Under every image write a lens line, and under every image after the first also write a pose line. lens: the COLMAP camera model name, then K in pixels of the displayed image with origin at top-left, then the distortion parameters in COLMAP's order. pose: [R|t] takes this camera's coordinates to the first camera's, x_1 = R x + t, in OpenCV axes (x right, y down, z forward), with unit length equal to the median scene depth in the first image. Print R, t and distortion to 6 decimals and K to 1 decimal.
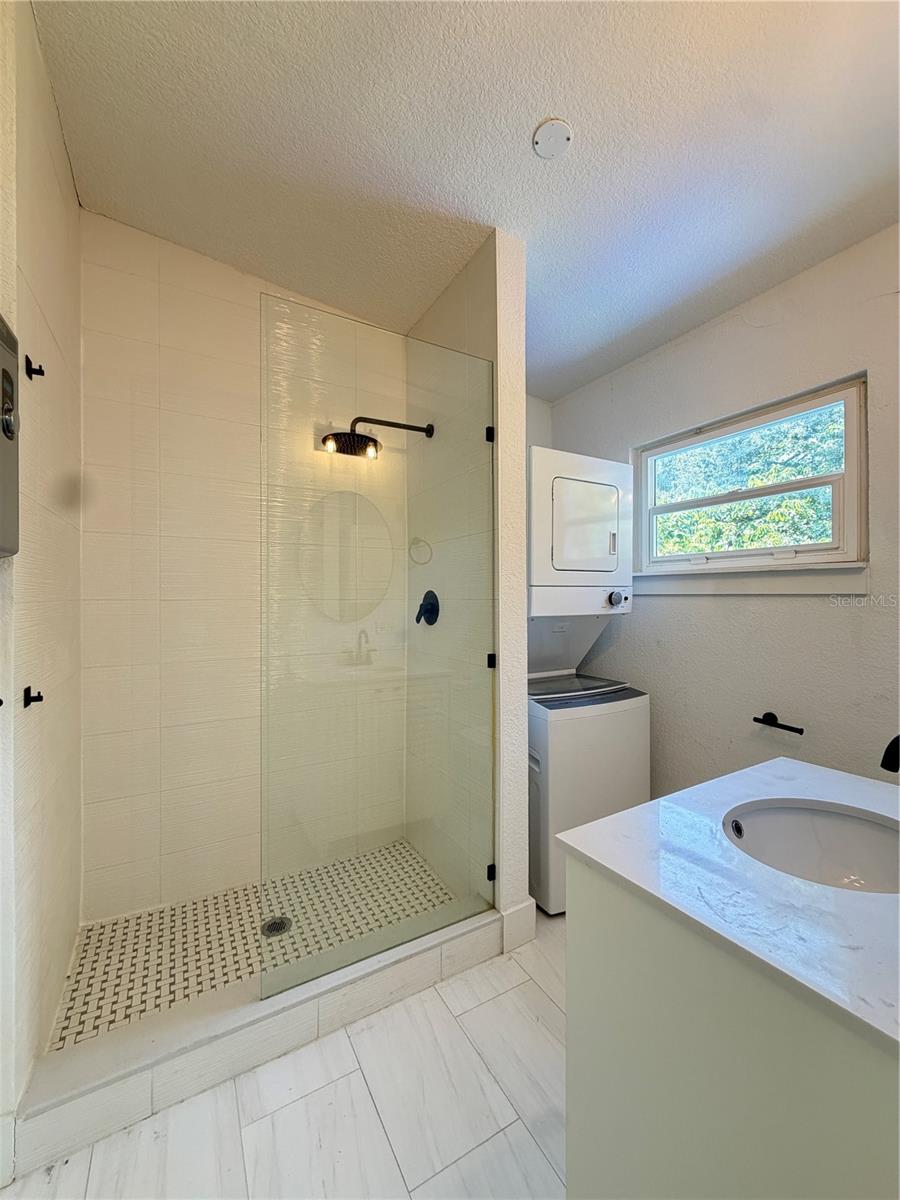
lens RADIAL K [[479.2, 0, 454.8], [0, 479.2, 600.4], [0, 0, 1]] dist [-0.000013, 0.000039]
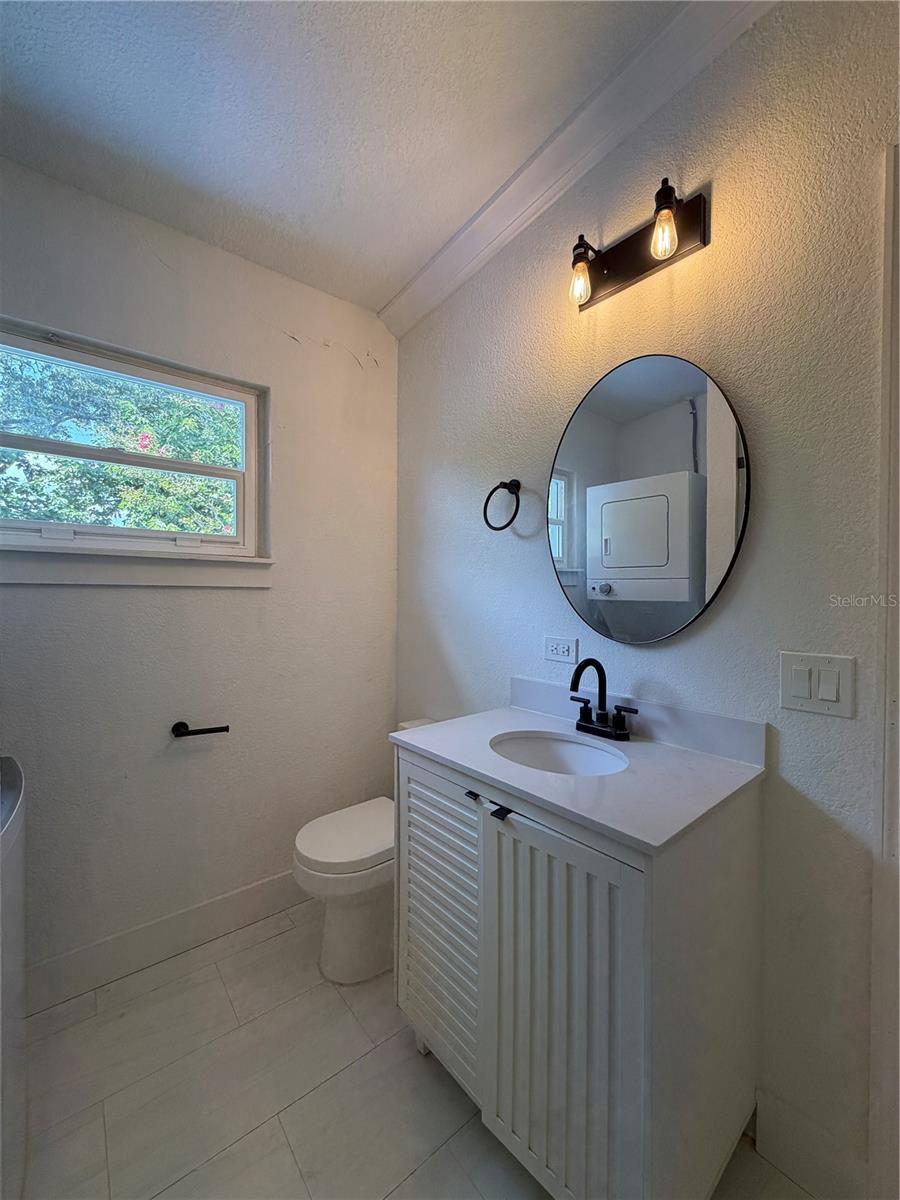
lens RADIAL K [[479.2, 0, 456.1], [0, 479.2, 593.2], [0, 0, 1]] dist [-0.000013, 0.000039]
pose [[-0.177358, -0.009191, 0.984103, -0.312846], [-0.002122, 0.999958, 0.008956, -0.009675], [-0.984144, -0.000499, -0.177370, 0.723107]]
